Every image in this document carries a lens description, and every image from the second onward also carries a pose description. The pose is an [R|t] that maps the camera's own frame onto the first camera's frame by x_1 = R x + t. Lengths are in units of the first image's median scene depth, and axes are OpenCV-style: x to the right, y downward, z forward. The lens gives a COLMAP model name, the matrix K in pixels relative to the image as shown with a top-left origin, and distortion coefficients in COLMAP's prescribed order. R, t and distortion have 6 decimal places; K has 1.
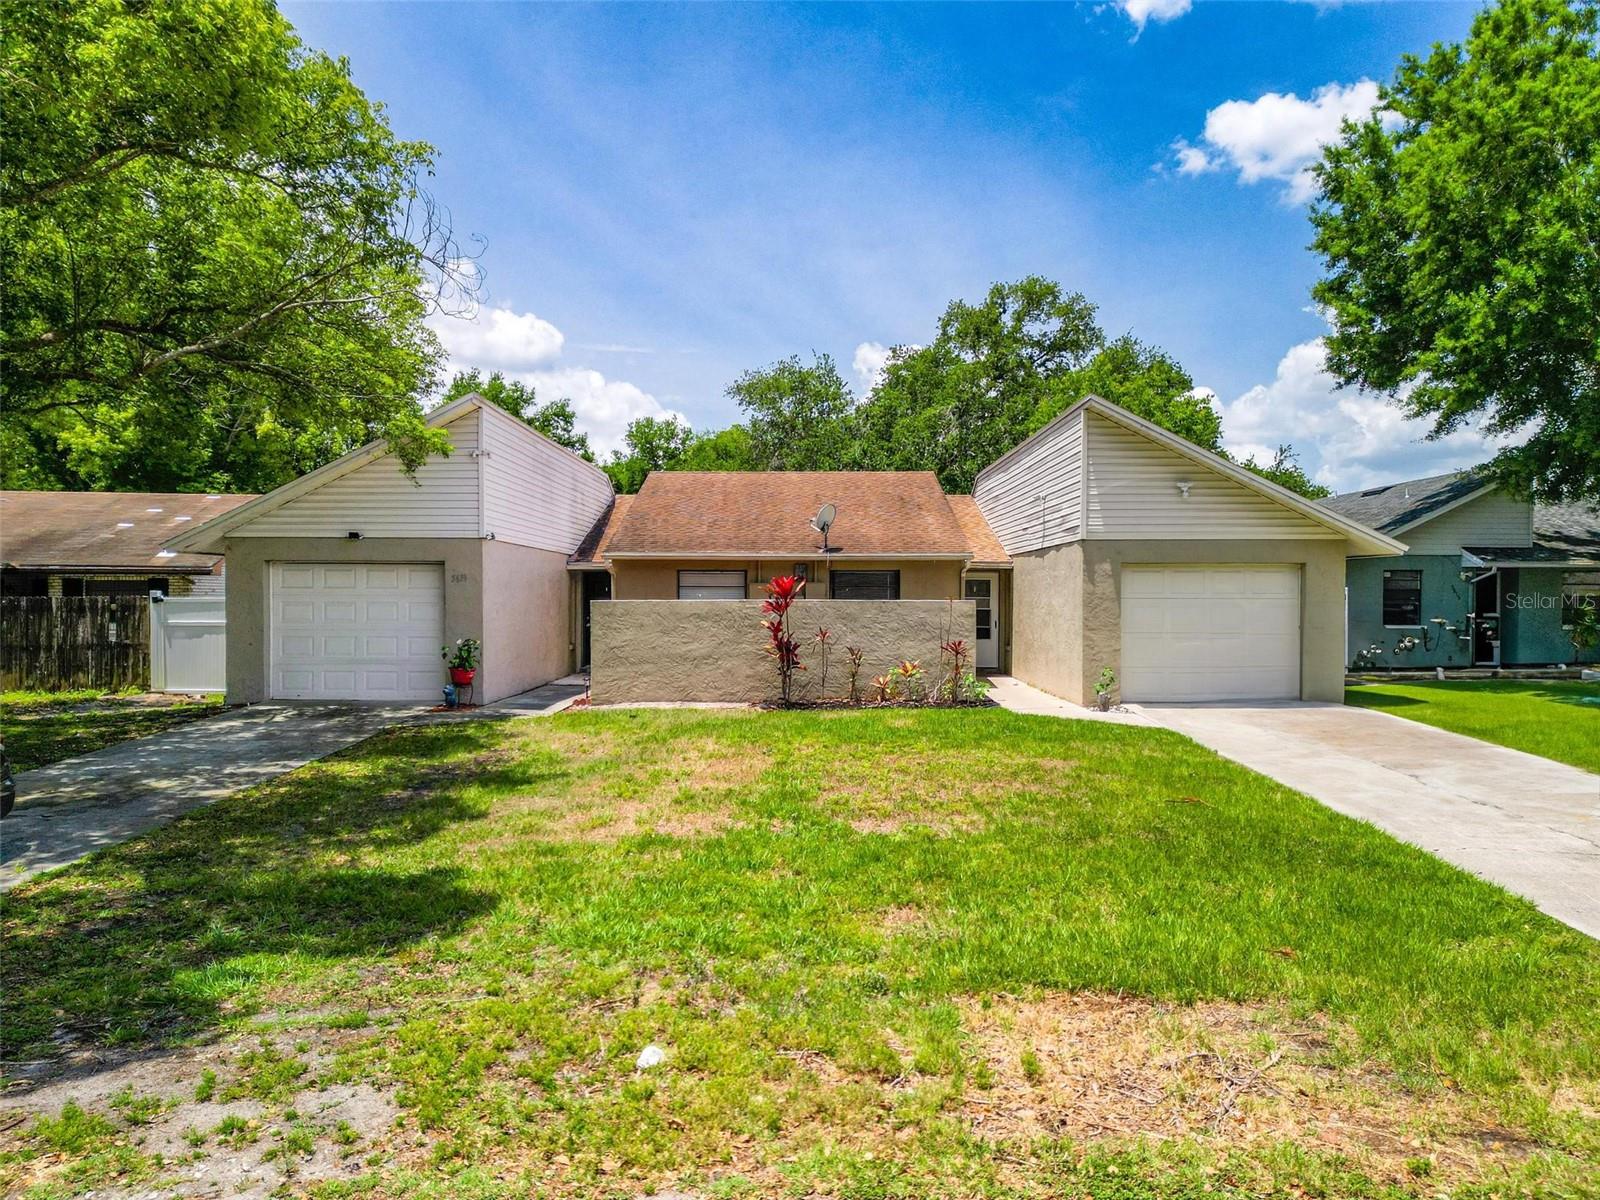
lens RADIAL K [[1111.0, 0, 800.0], [0, 1111.0, 600.0], [0, 0, 1]] dist [0.066124, -0.004526]
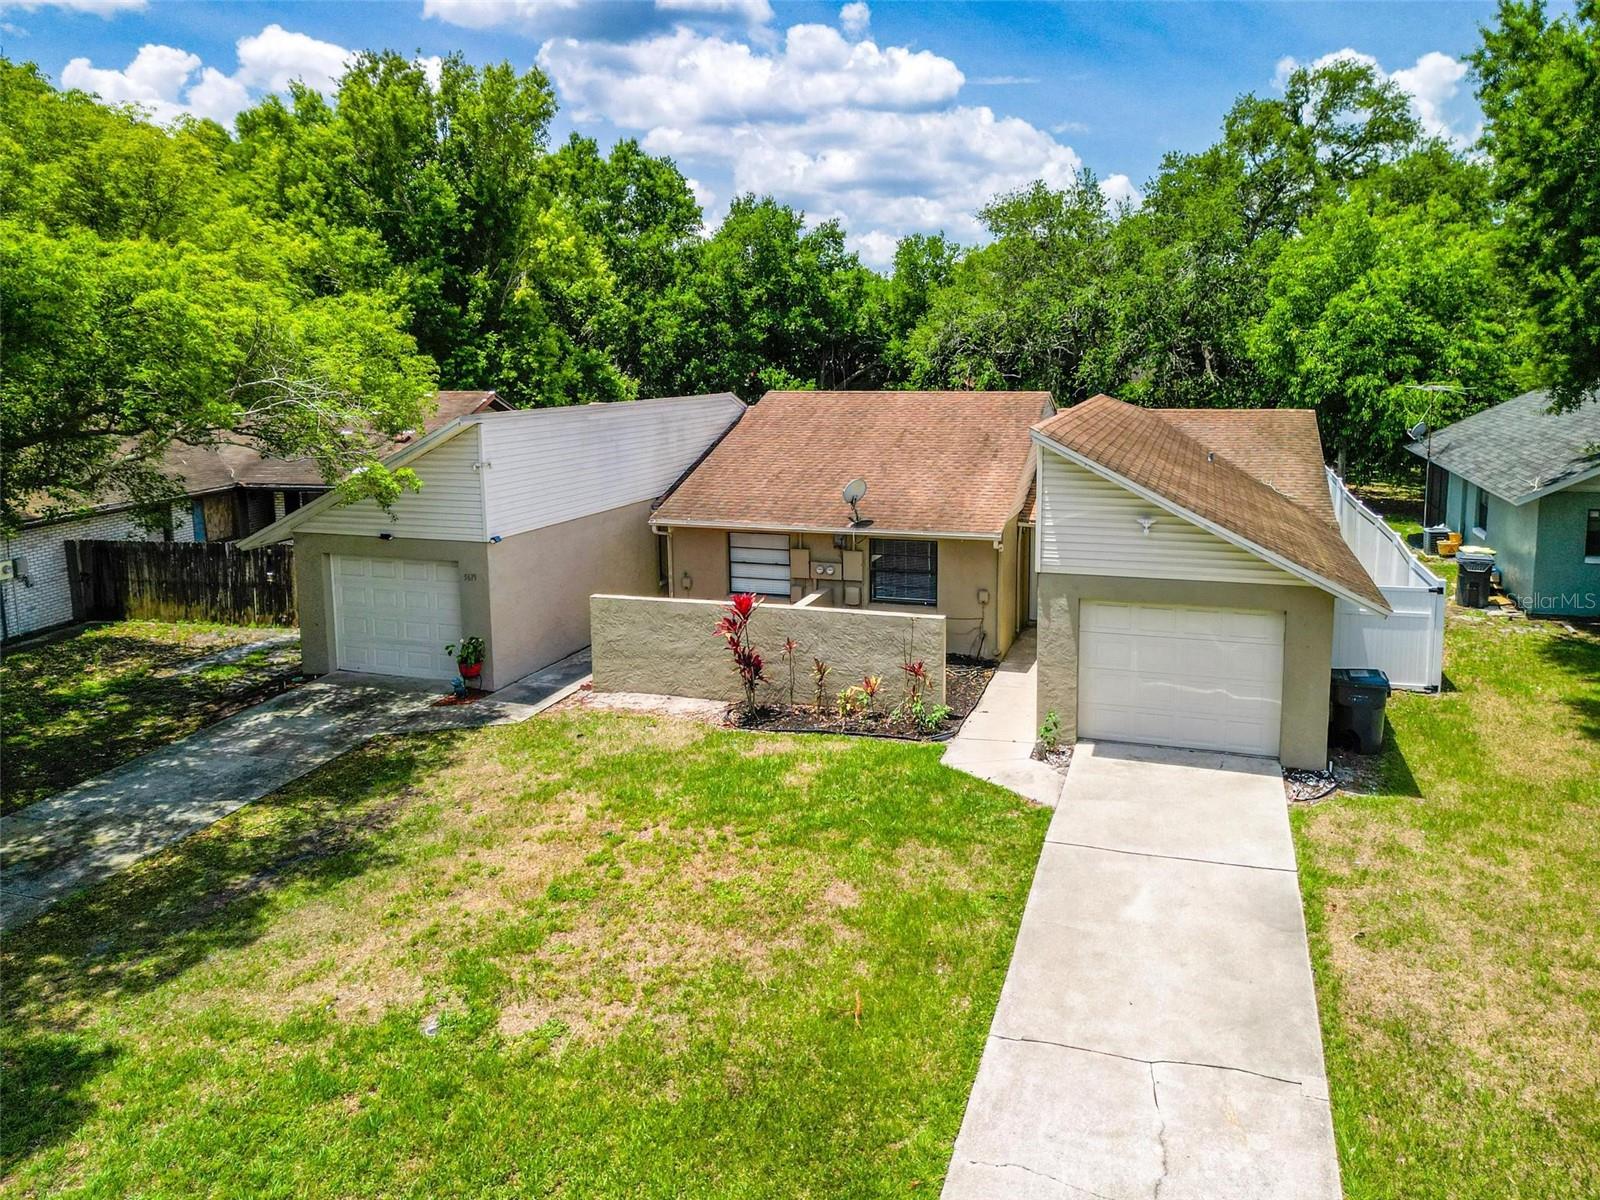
lens RADIAL K [[1136.7, 0, 870.4], [0, 1136.7, 470.0], [0, 0, 1]] dist [0.046290, -0.000764]
pose [[0.962981, 0.023533, -0.268541, 0.262938], [0.004801, 0.994527, 0.104368, -0.169551], [0.269527, -0.101794, 0.957598, 0.034612]]
